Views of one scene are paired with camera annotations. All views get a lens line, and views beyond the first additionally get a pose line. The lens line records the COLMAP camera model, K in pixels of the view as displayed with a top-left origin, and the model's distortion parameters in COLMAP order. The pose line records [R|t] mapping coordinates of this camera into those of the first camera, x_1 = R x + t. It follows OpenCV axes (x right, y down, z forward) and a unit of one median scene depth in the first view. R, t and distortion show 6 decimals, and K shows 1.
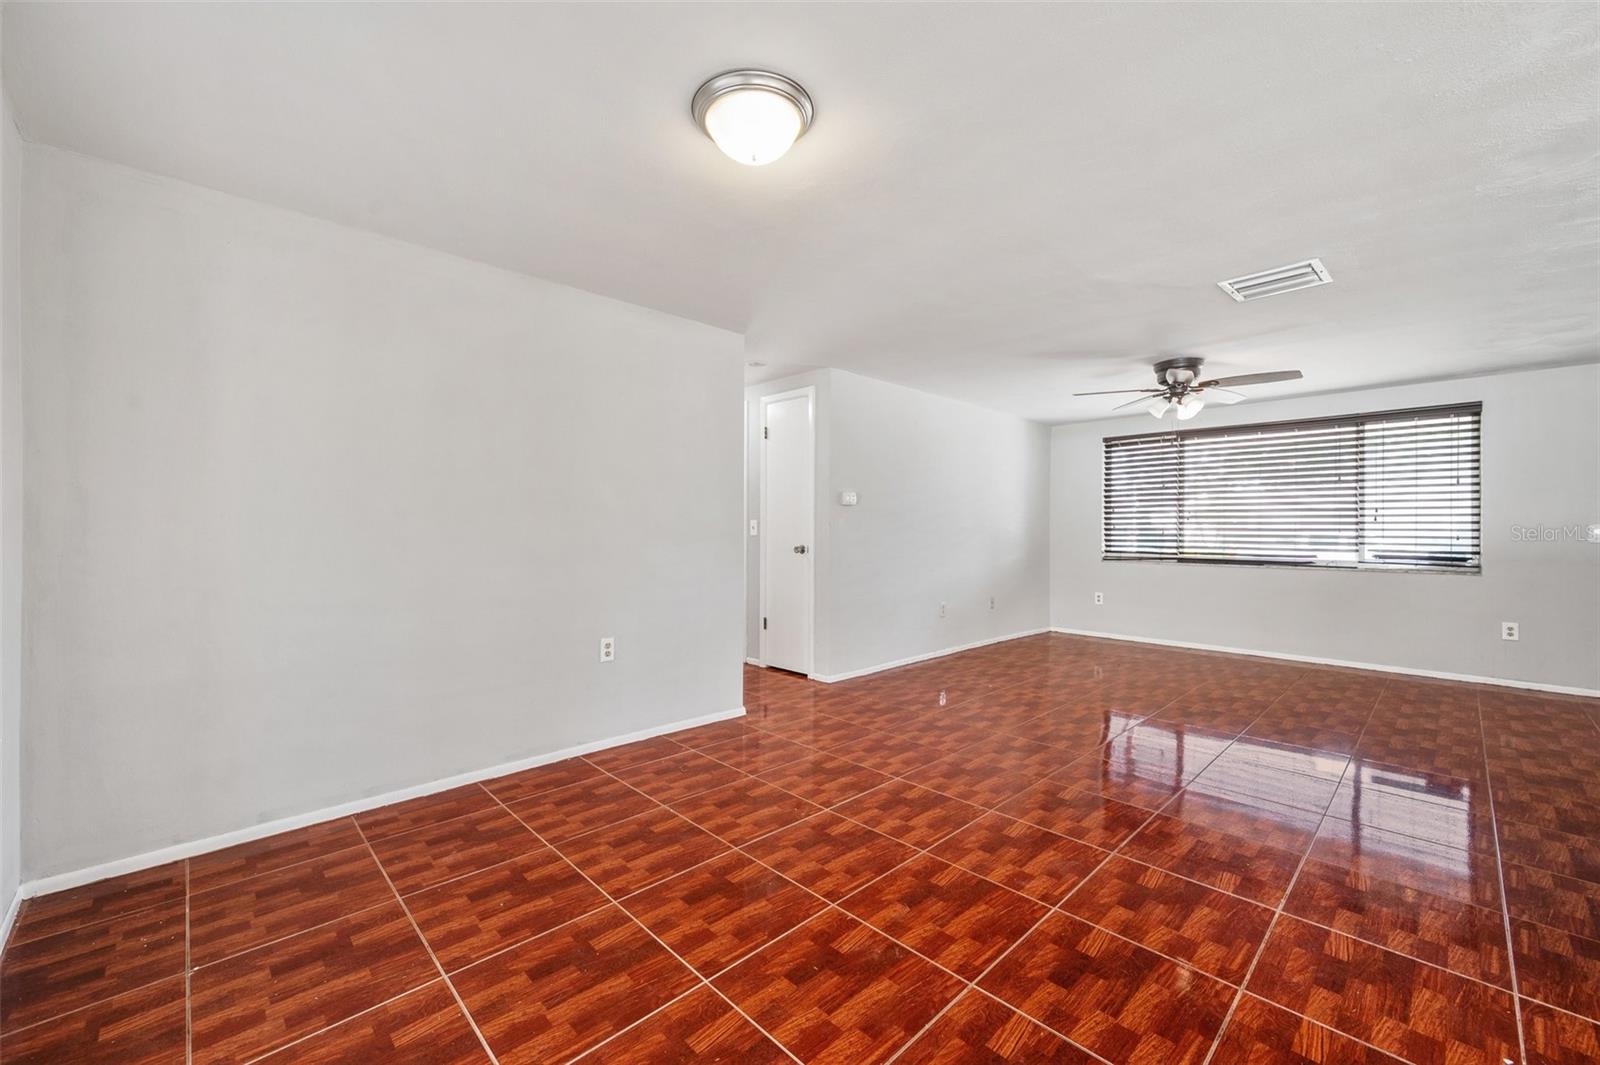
lens RADIAL K [[633.7, 0, 797.4], [0, 633.7, 493.1], [0, 0, 1]] dist [-0.003298, 0.001152]
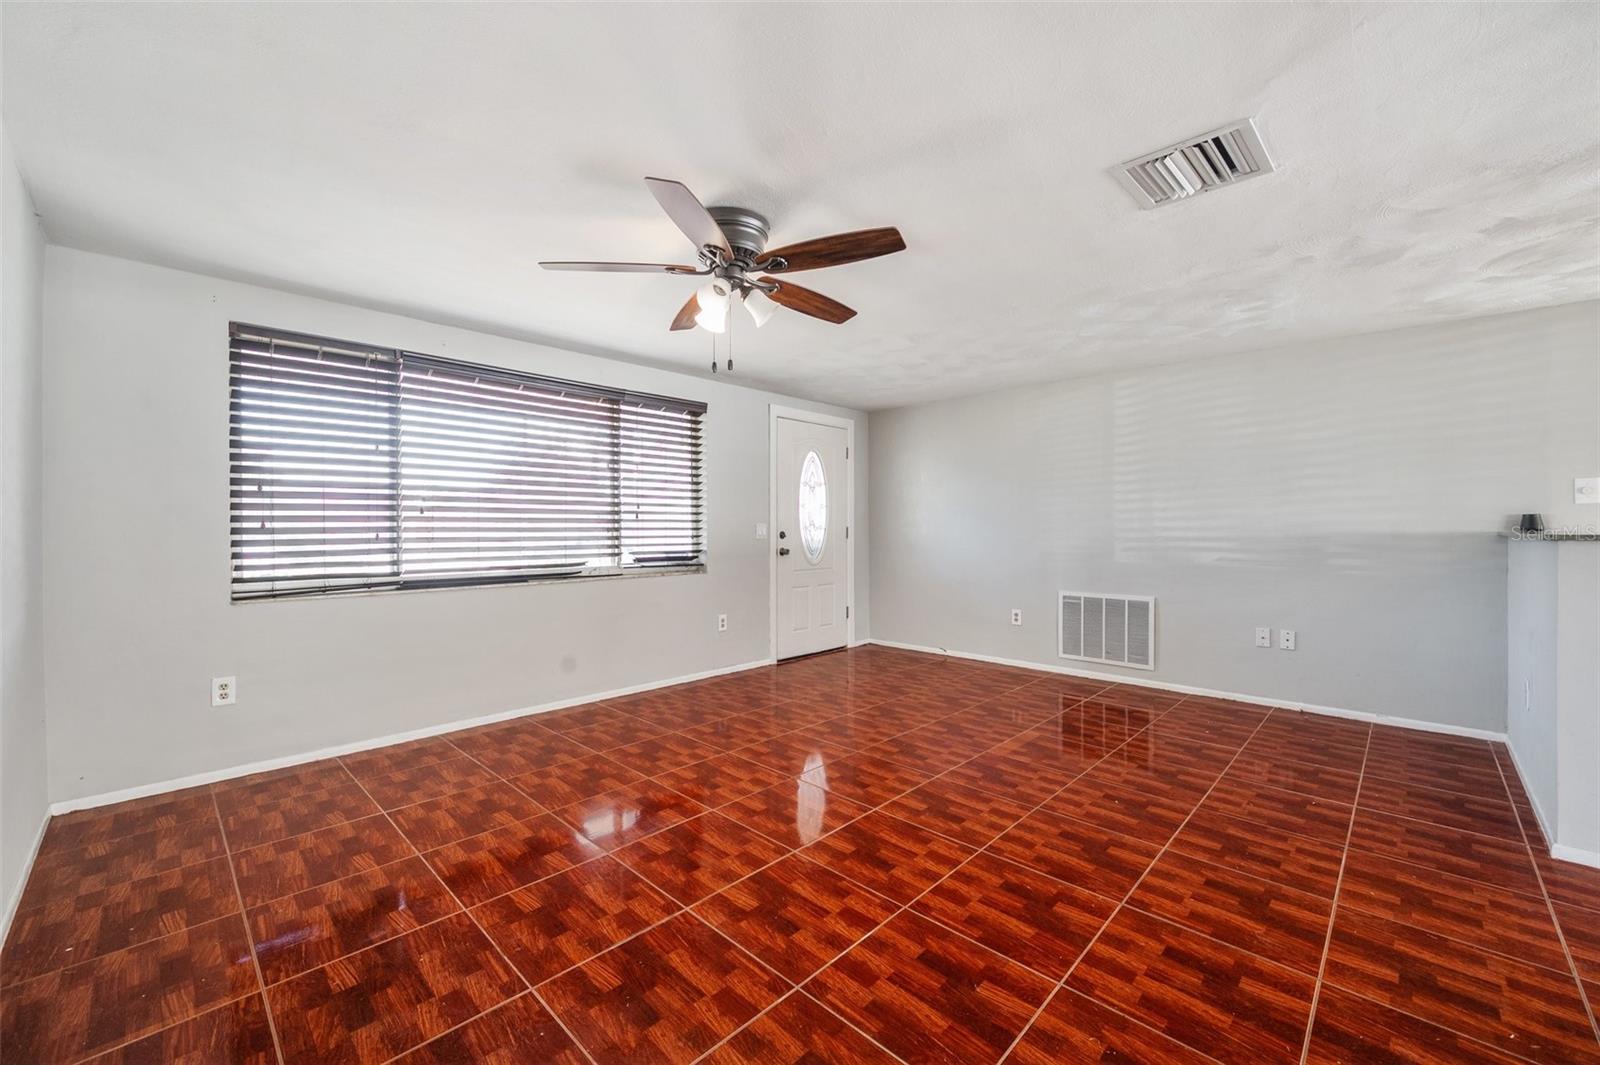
lens RADIAL K [[633.7, 0, 795.0], [0, 633.7, 531.9], [0, 0, 1]] dist [-0.003298, 0.001152]
pose [[-0.021559, -0.009629, 0.999721, 0.038644], [-0.052951, 0.998561, 0.008476, 0.033469], [-0.998364, -0.052754, -0.022037, 0.622441]]
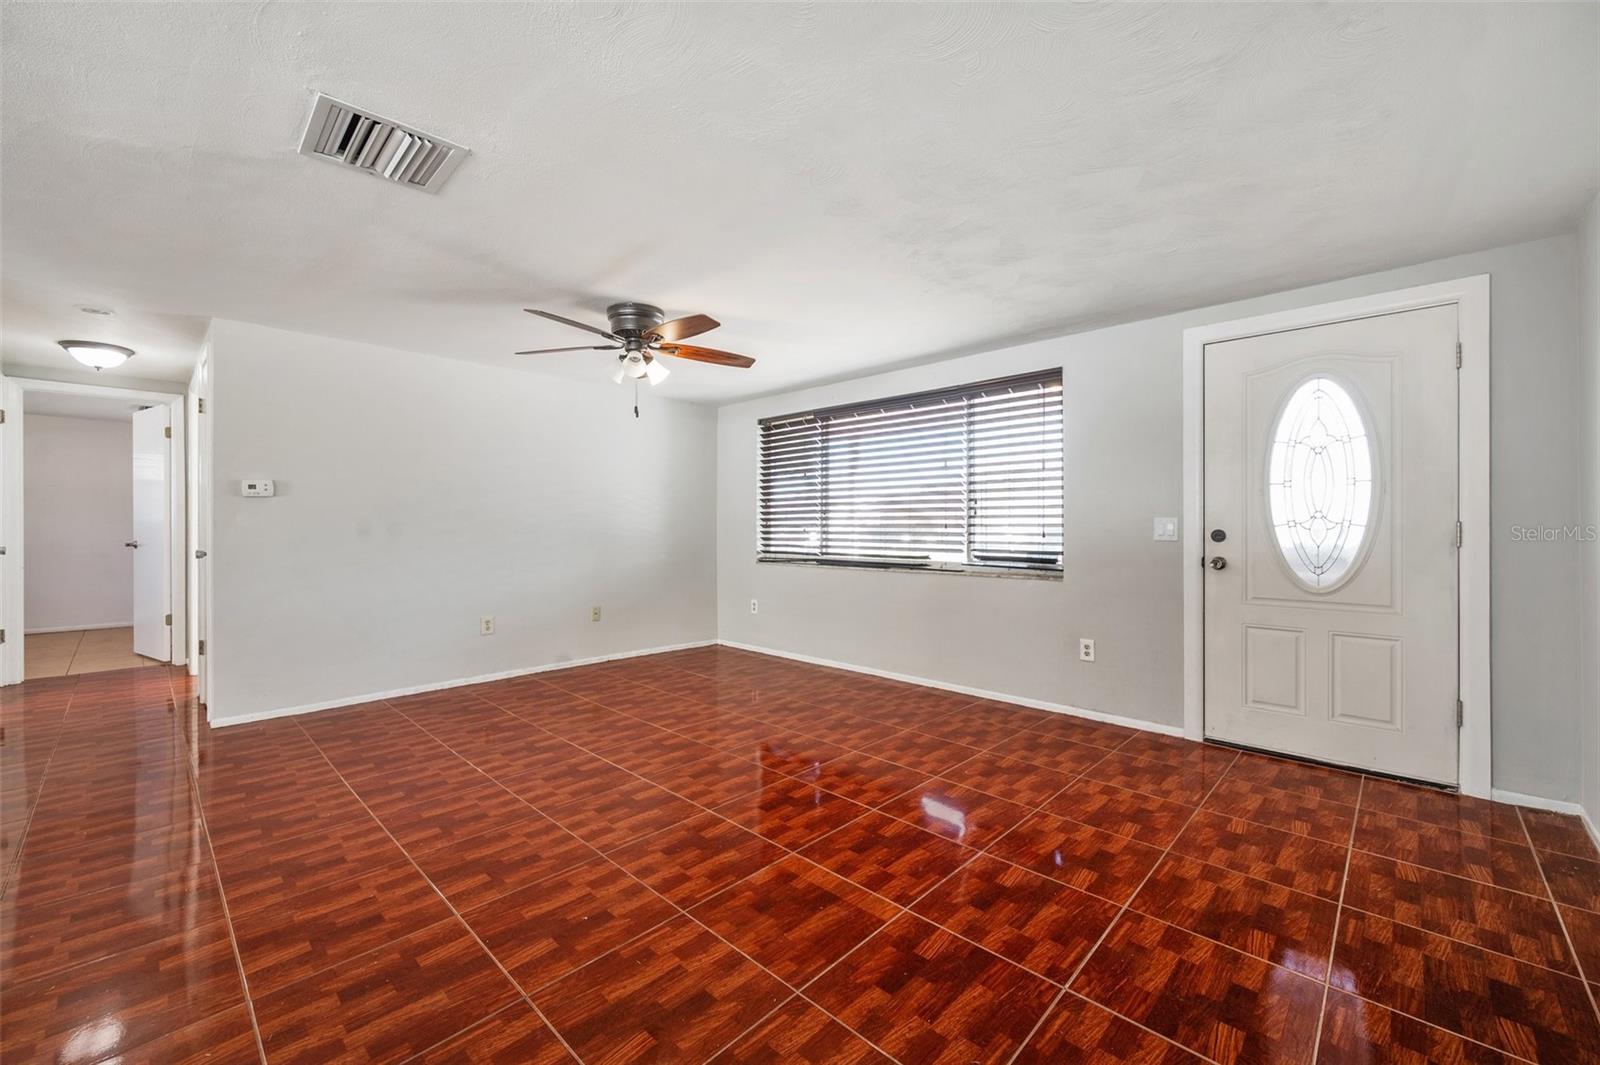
lens RADIAL K [[633.7, 0, 800.3], [0, 633.7, 528.0], [0, 0, 1]] dist [-0.003298, 0.001152]
pose [[0.999237, -0.004997, 0.038726, 0.506228], [0.002696, 0.998240, 0.059247, 0.008781], [-0.038954, -0.059097, 0.997492, 0.140811]]
